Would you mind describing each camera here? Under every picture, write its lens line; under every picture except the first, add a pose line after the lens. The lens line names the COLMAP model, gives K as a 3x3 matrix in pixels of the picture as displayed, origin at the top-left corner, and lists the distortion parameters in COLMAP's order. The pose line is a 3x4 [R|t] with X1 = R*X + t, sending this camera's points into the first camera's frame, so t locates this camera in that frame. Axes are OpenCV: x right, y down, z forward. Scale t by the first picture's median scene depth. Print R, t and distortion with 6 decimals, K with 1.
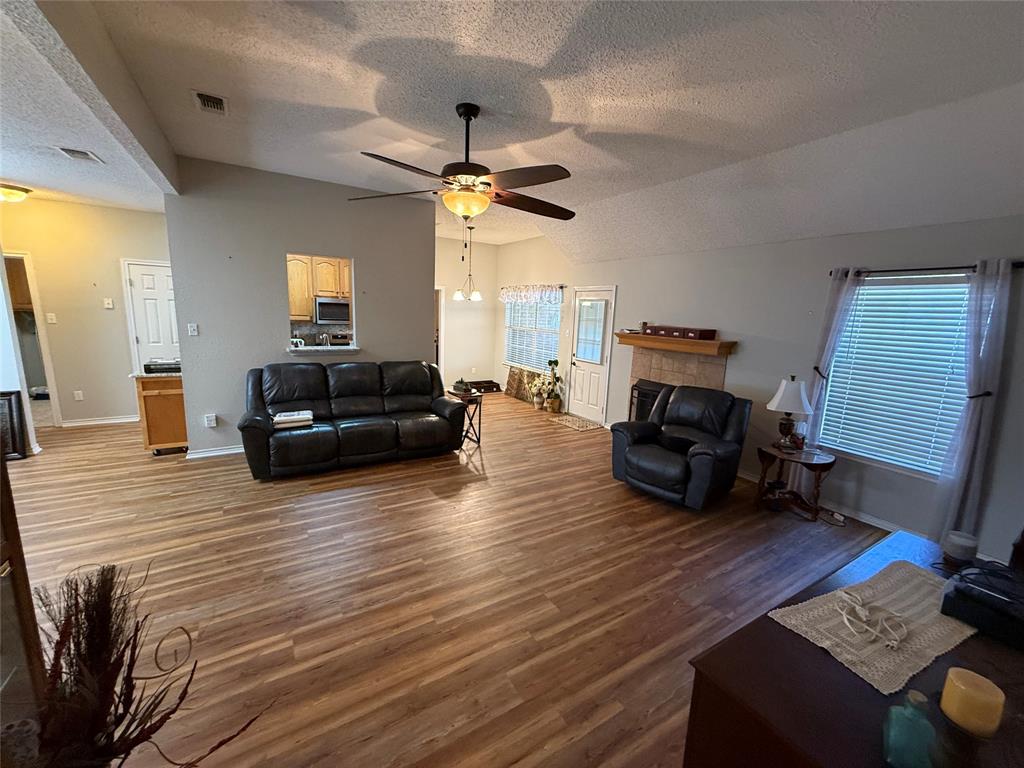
lens RADIAL K [[407.2, 0, 508.3], [0, 407.2, 384.5], [0, 0, 1]] dist [-0.000593, -0.000192]
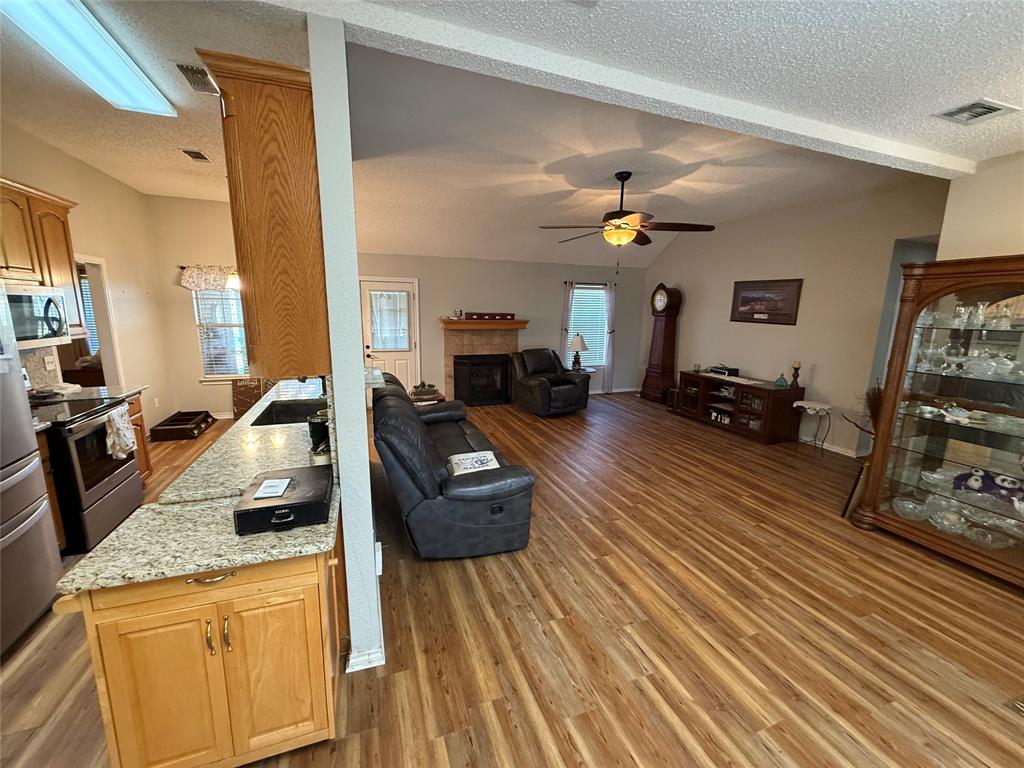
lens RADIAL K [[409.2, 0, 510.5], [0, 409.2, 383.9], [0, 0, 1]] dist [-0.000088, 0.000166]
pose [[0.191264, -0.214584, 0.957795, -1.234961], [0.167226, 0.968668, 0.183626, -0.186806], [-0.967188, 0.125047, 0.221156, 0.801628]]
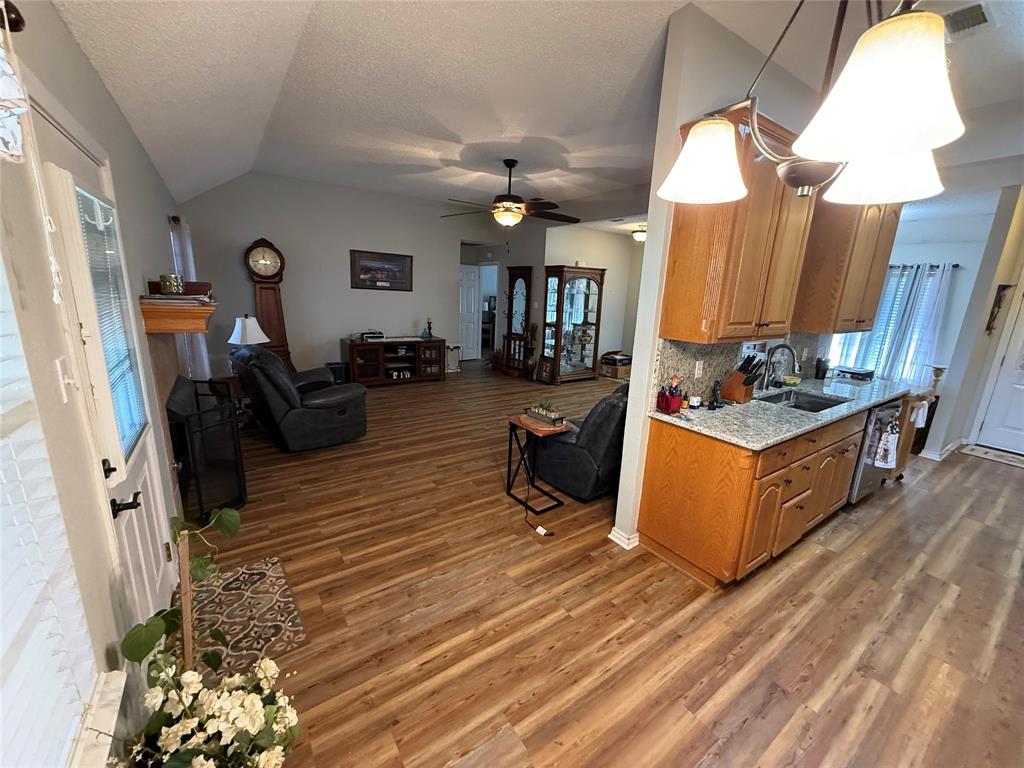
lens RADIAL K [[407.2, 0, 508.3], [0, 407.2, 384.5], [0, 0, 1]] dist [-0.000593, -0.000192]
pose [[-0.995251, -0.065476, -0.072037, -0.019122], [-0.088872, 0.913125, 0.397875, -0.346004], [0.039727, 0.402388, -0.914607, 1.995984]]
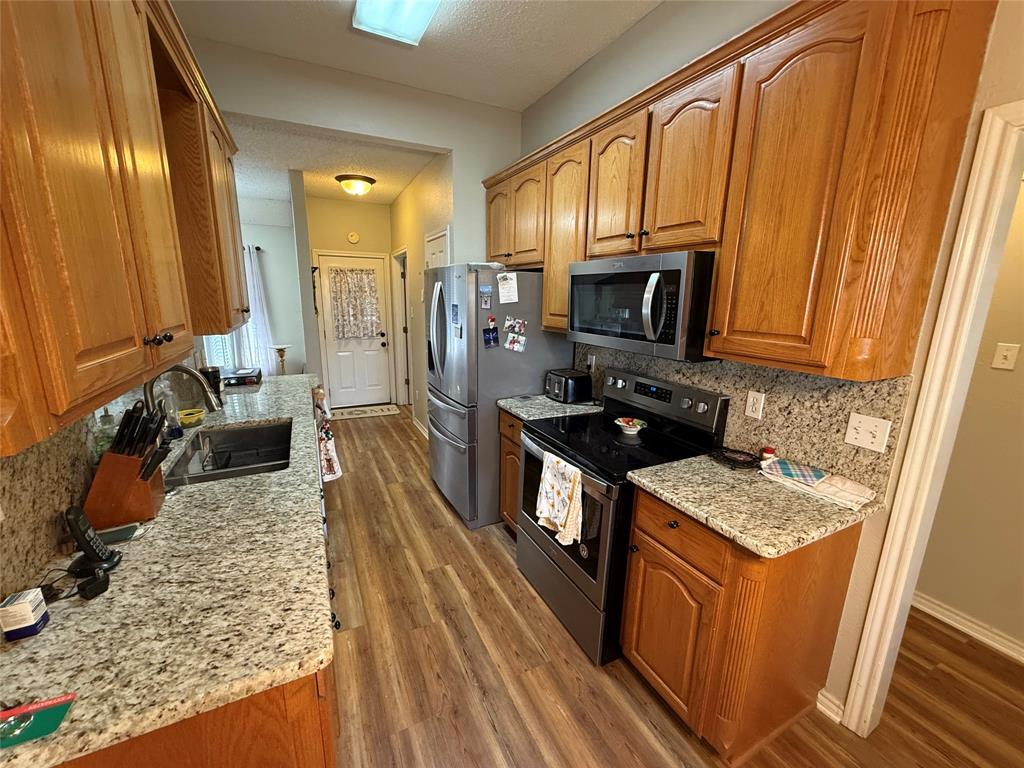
lens RADIAL K [[407.2, 0, 508.3], [0, 407.2, 384.5], [0, 0, 1]] dist [-0.000593, -0.000192]
pose [[-0.079694, 0.172965, -0.981699, -0.207753], [-0.196696, 0.962739, 0.185592, -0.279582], [0.977220, 0.207886, -0.042703, 1.639890]]
